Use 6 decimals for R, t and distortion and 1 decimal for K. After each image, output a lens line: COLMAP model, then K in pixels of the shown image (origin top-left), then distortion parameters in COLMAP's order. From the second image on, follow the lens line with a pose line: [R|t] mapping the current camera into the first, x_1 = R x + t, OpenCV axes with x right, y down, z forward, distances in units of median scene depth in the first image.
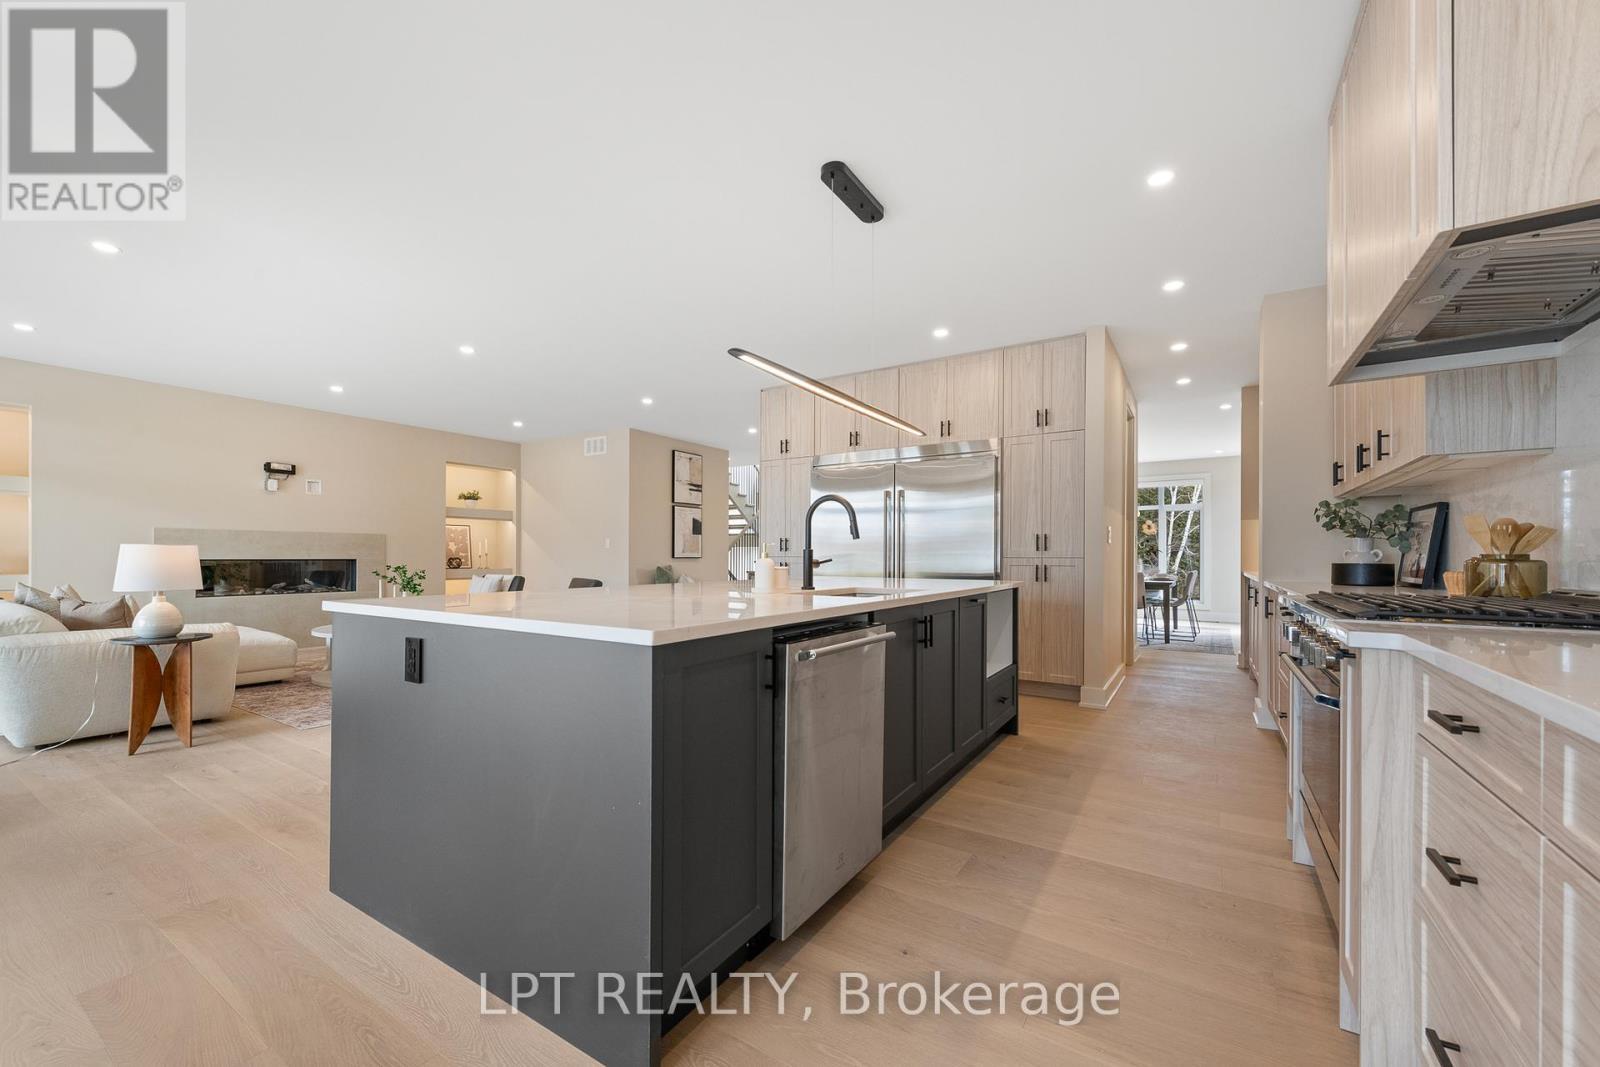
lens RADIAL K [[649.8, 0, 800.8], [0, 649.8, 554.0], [0, 0, 1]] dist [0.012459, -0.002111]
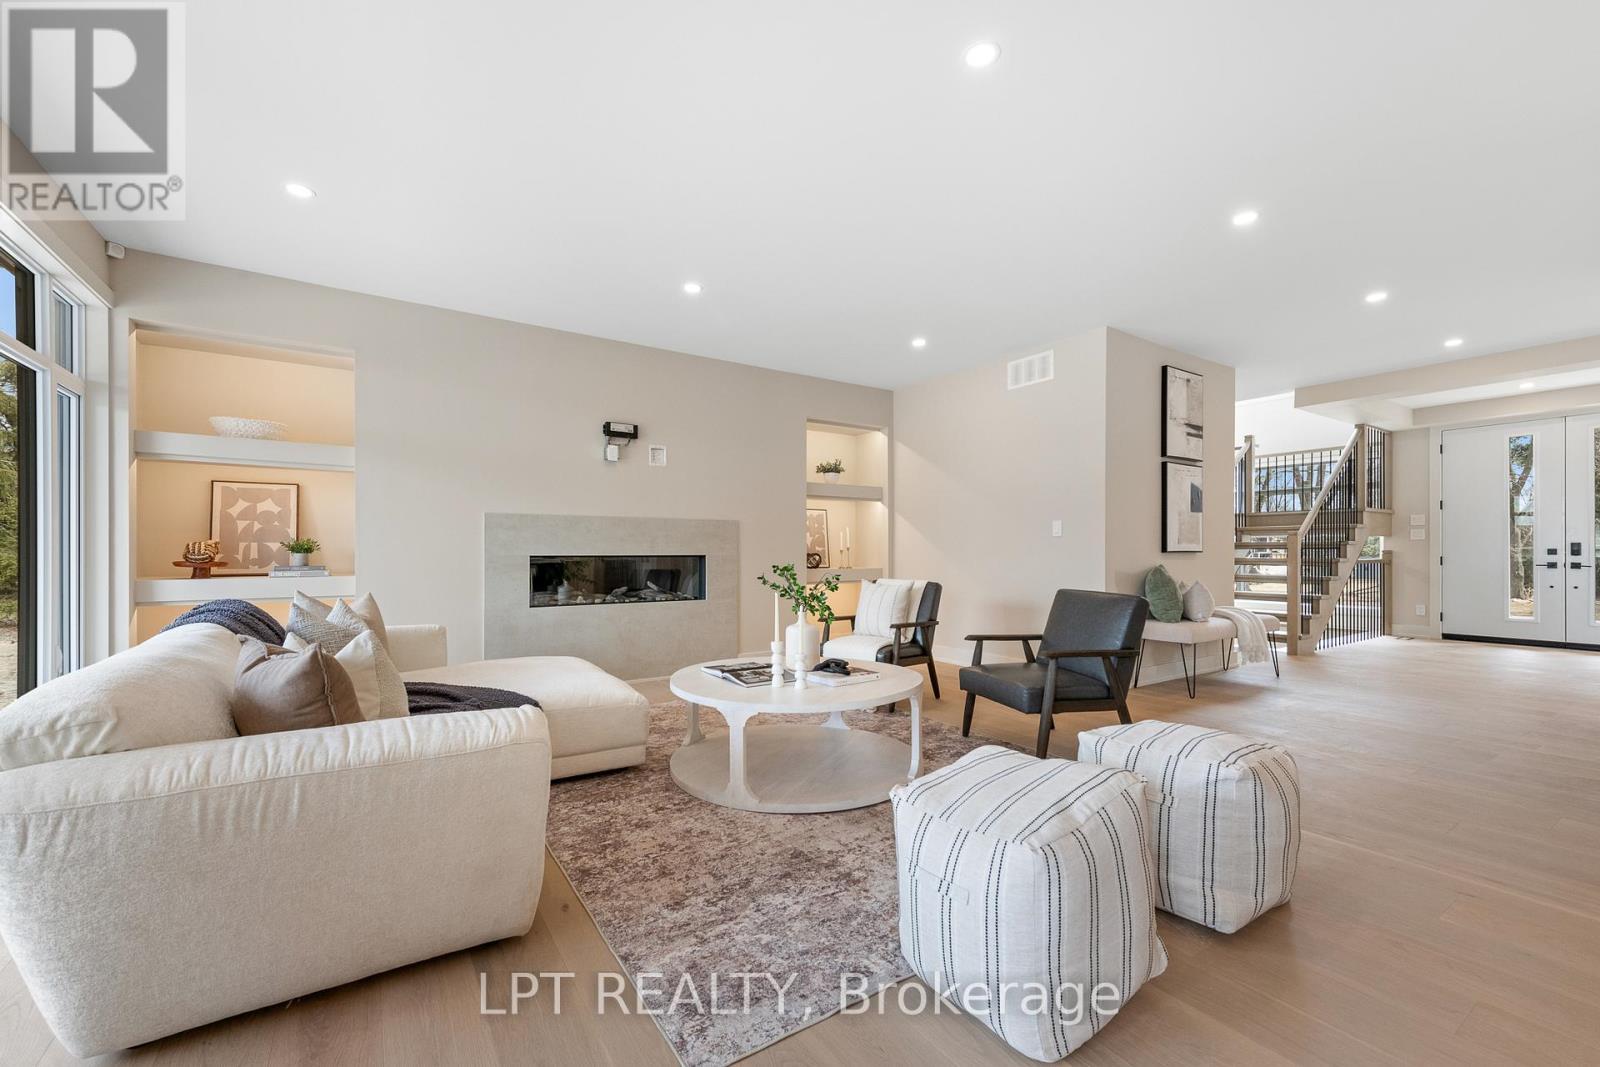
lens RADIAL K [[649.8, 0, 779.4], [0, 649.8, 551.0], [0, 0, 1]] dist [0.012459, -0.002111]
pose [[0.909843, -0.005459, -0.414916, -0.323743], [0.005240, 0.999985, -0.001666, 0.004791], [0.414919, -0.000659, 0.909858, 0.400346]]
